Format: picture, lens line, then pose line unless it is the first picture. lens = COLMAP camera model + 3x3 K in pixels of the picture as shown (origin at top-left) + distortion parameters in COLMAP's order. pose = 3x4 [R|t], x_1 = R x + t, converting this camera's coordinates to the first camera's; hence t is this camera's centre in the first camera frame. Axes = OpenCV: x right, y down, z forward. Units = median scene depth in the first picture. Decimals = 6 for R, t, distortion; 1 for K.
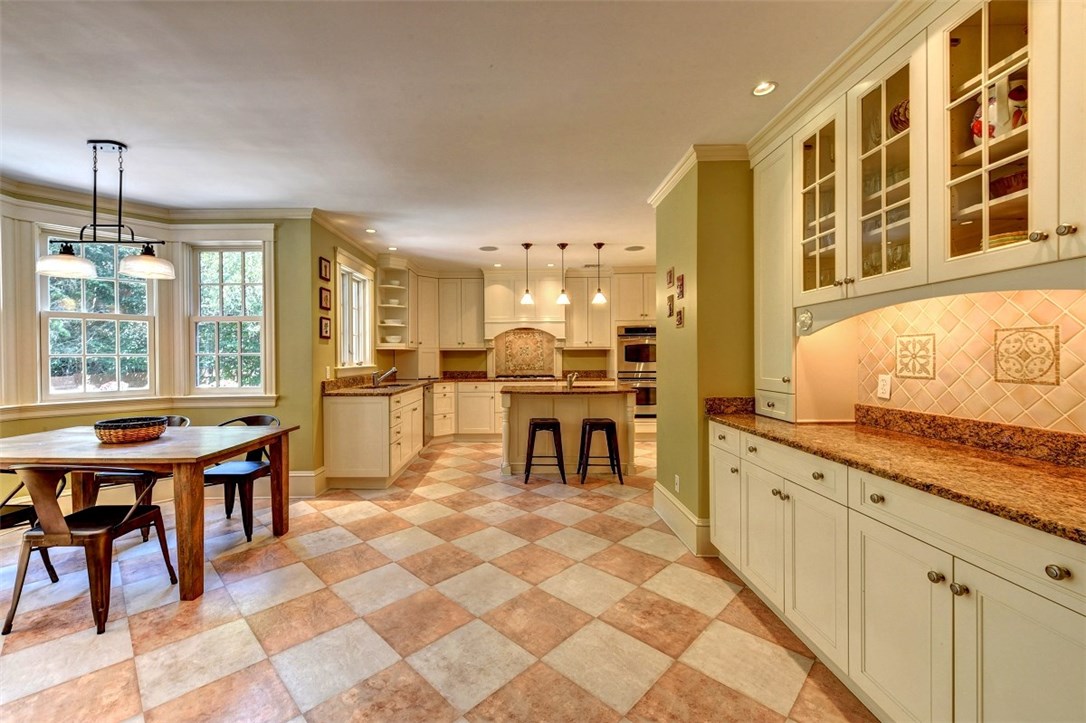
lens RADIAL K [[441.2, 0, 515.7], [0, 441.2, 360.5], [0, 0, 1]] dist [0.002121, -0.000154]
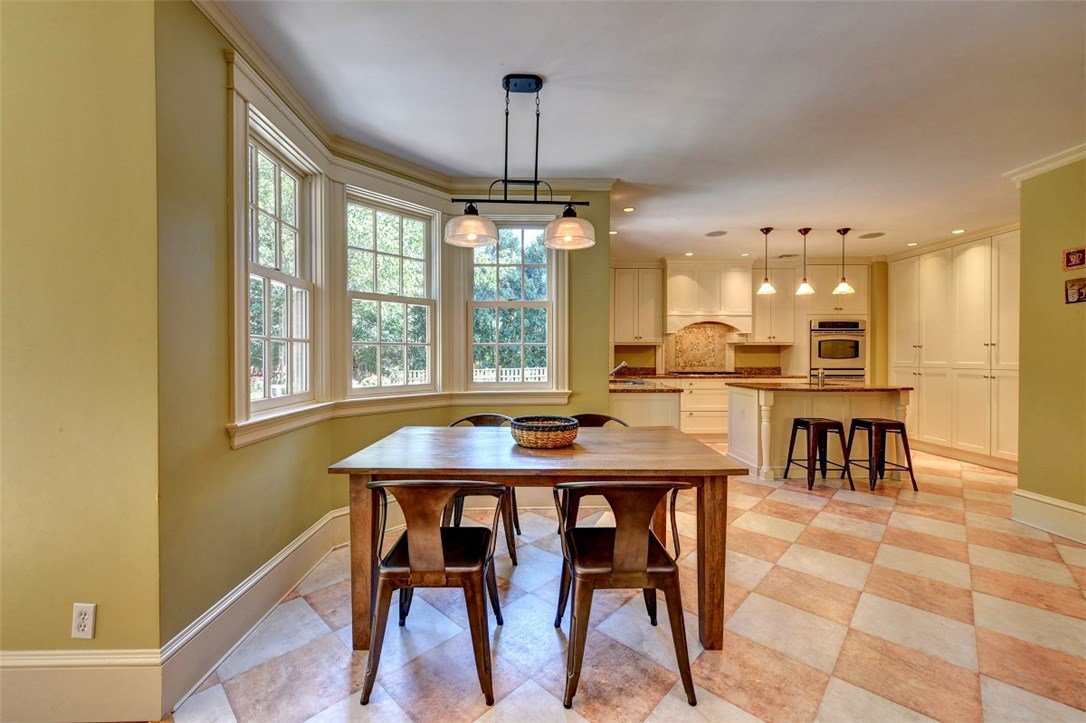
lens RADIAL K [[434.4, 0, 529.4], [0, 434.4, 359.4], [0, 0, 1]] dist [0.002036, -0.000296]
pose [[0.999637, 0.004755, 0.026525, -0.461615], [-0.004723, 0.999988, -0.001277, 0.011740], [-0.026531, 0.001151, 0.999647, 0.098865]]
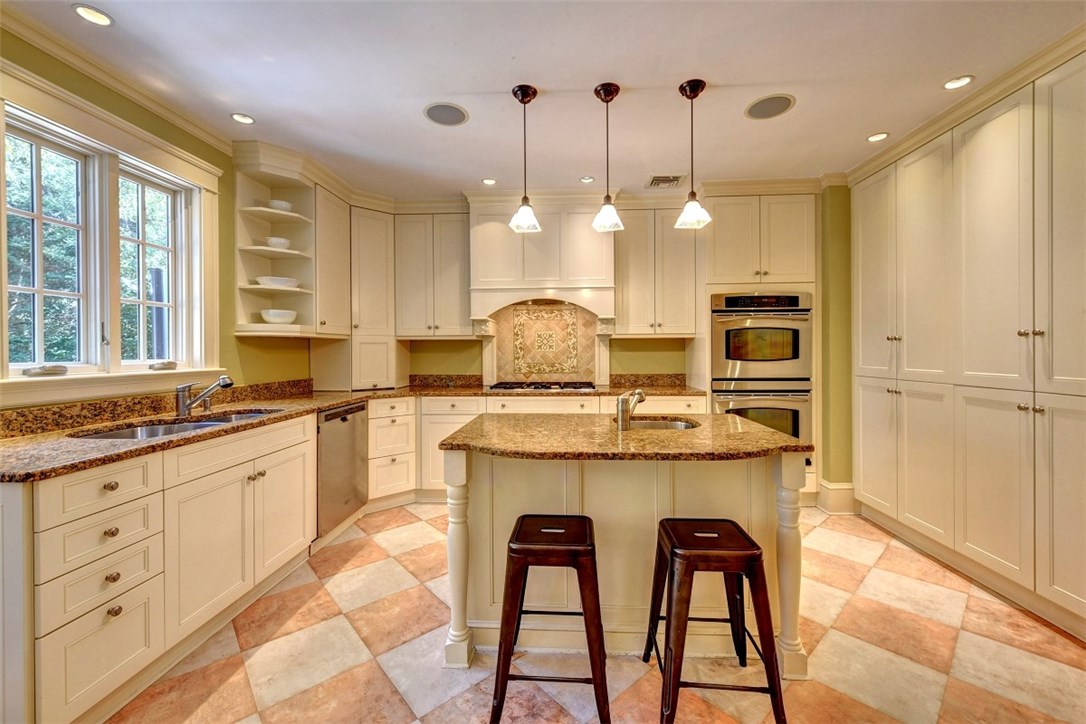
lens RADIAL K [[436.7, 0, 549.3], [0, 436.7, 353.5], [0, 0, 1]] dist [0.005600, -0.000230]
pose [[0.999248, 0.000017, -0.038773, 0.061370], [-0.000065, 0.999999, -0.001234, -0.005102], [0.038773, 0.001236, 0.999247, 0.533532]]
